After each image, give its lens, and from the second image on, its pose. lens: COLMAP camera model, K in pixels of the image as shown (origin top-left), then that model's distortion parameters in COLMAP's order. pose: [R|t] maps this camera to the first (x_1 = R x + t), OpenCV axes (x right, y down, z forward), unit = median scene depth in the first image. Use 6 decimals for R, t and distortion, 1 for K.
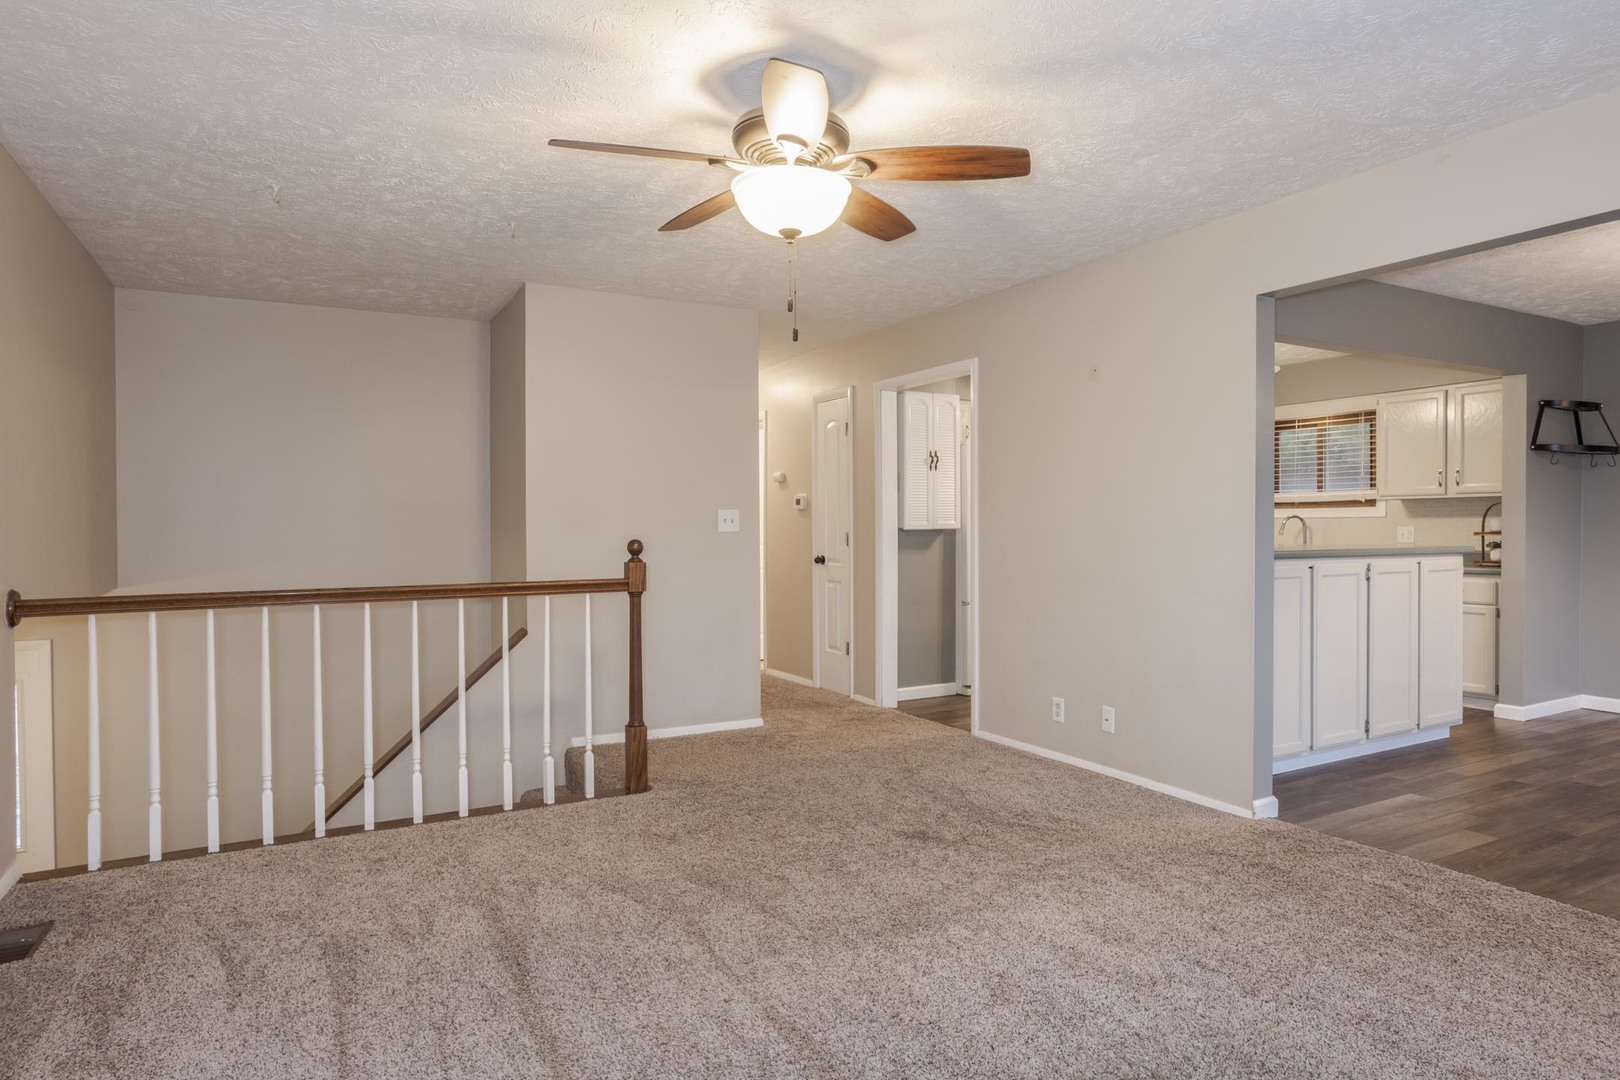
lens RADIAL K [[959.3, 0, 823.7], [0, 959.3, 532.7], [0, 0, 1]] dist [-0.017362, 0.006518]
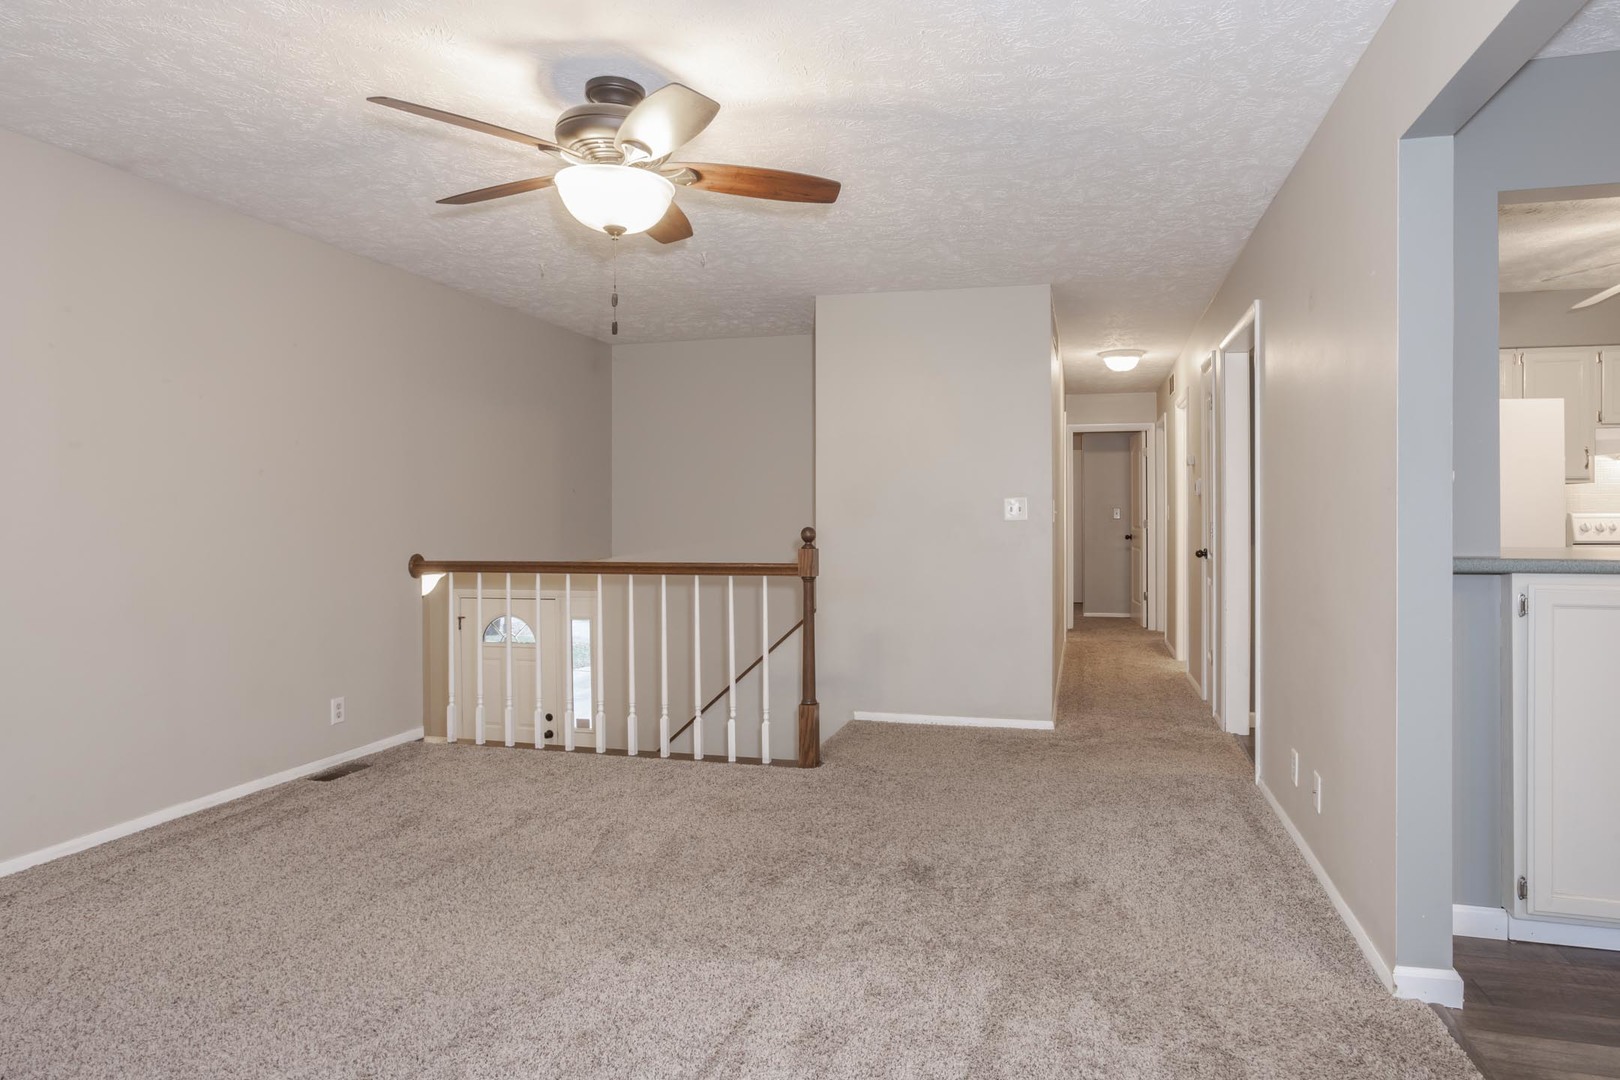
lens RADIAL K [[911.6, 0, 841.7], [0, 911.6, 512.2], [0, 0, 1]] dist [-0.018031, 0.003567]
pose [[0.728925, 0.000715, -0.684593, 0.516419], [-0.006328, 0.999964, -0.005693, -0.003895], [0.684564, 0.008481, 0.728903, 0.292240]]
